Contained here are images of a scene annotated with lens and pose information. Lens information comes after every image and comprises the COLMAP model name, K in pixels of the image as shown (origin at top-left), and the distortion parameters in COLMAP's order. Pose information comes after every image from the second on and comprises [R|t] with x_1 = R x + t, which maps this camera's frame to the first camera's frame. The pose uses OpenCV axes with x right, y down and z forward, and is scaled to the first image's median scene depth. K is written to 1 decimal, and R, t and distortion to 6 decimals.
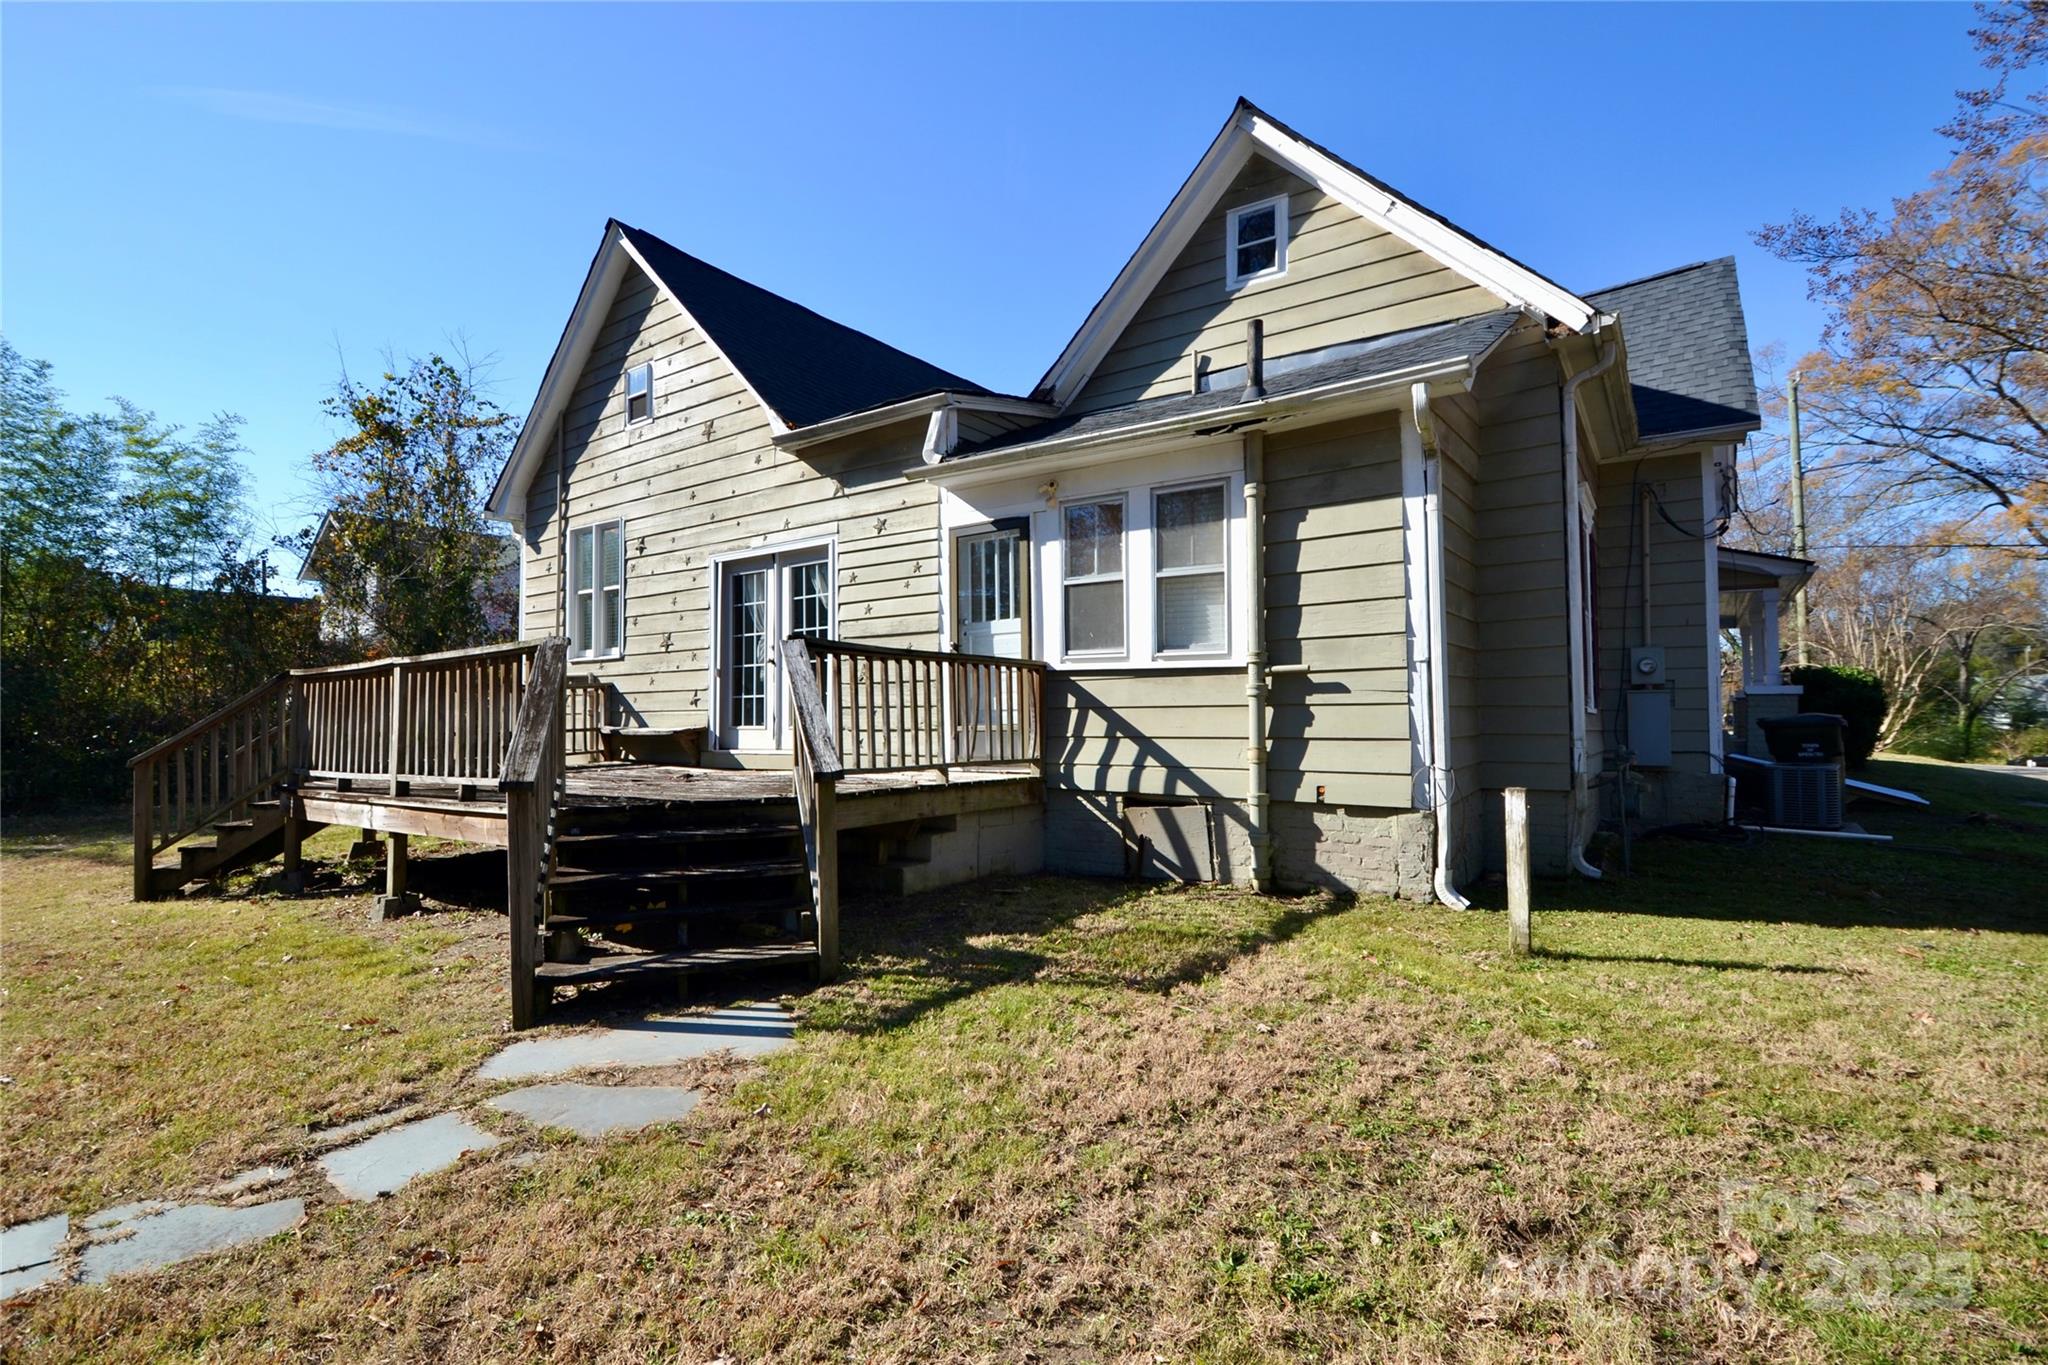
lens RADIAL K [[936.0, 0, 1022.1], [0, 936.0, 688.5], [0, 0, 1]] dist [0.001862, -0.016975]
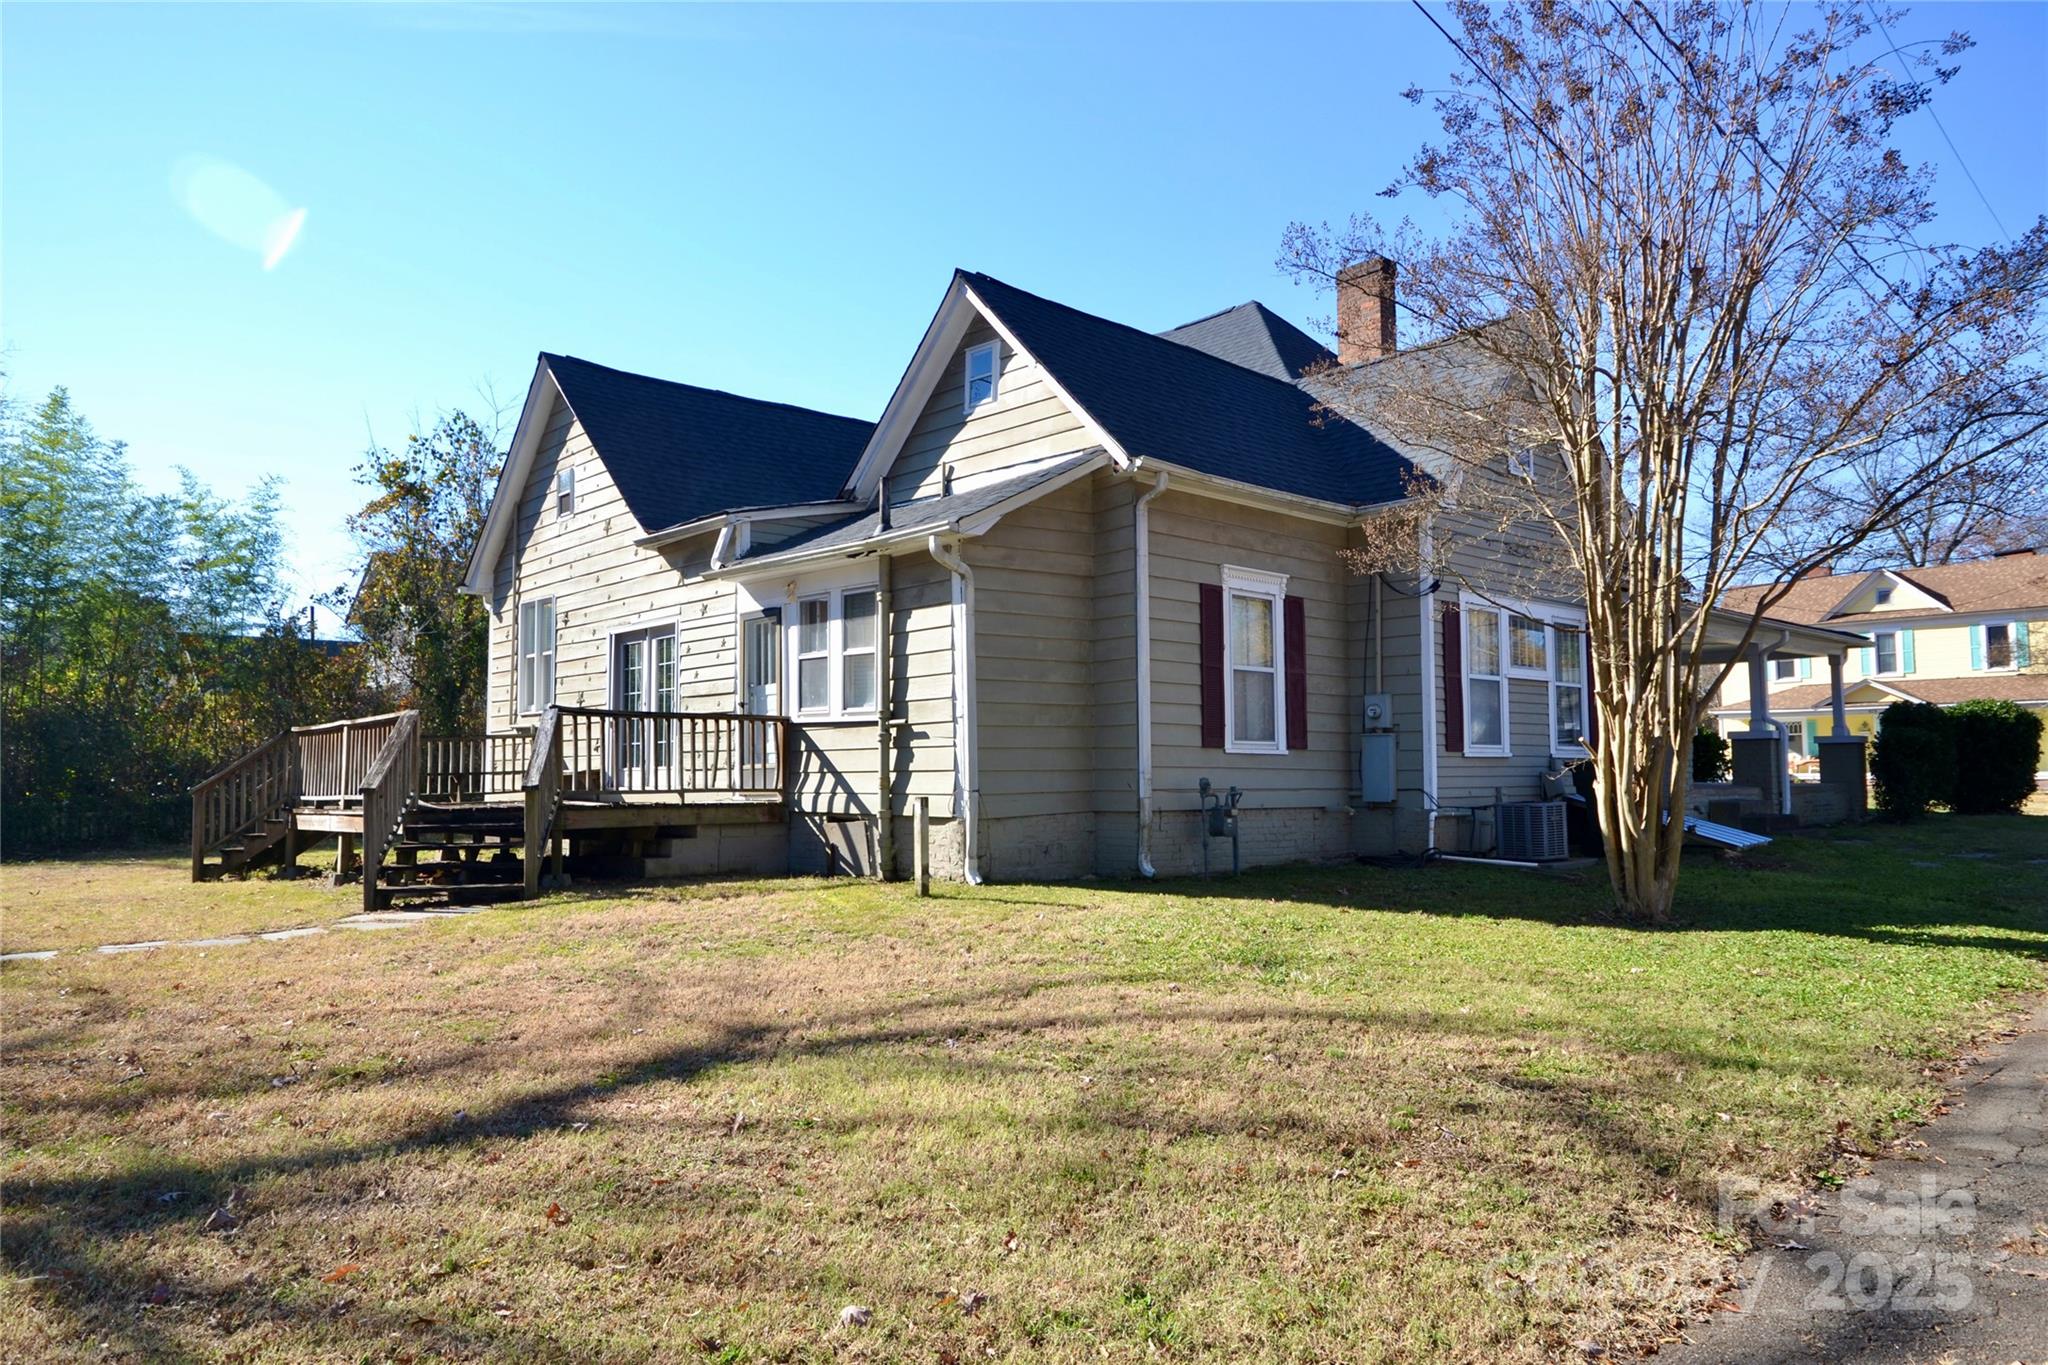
lens RADIAL K [[1286.6, 0, 1024.0], [0, 1286.6, 682.5], [0, 0, 1]] dist [-0.003753, -0.001411]
pose [[0.982083, -0.014764, -0.187870, 0.643008], [0.007614, 0.999221, -0.038724, -0.002974], [0.188295, 0.036600, 0.981430, -0.679473]]
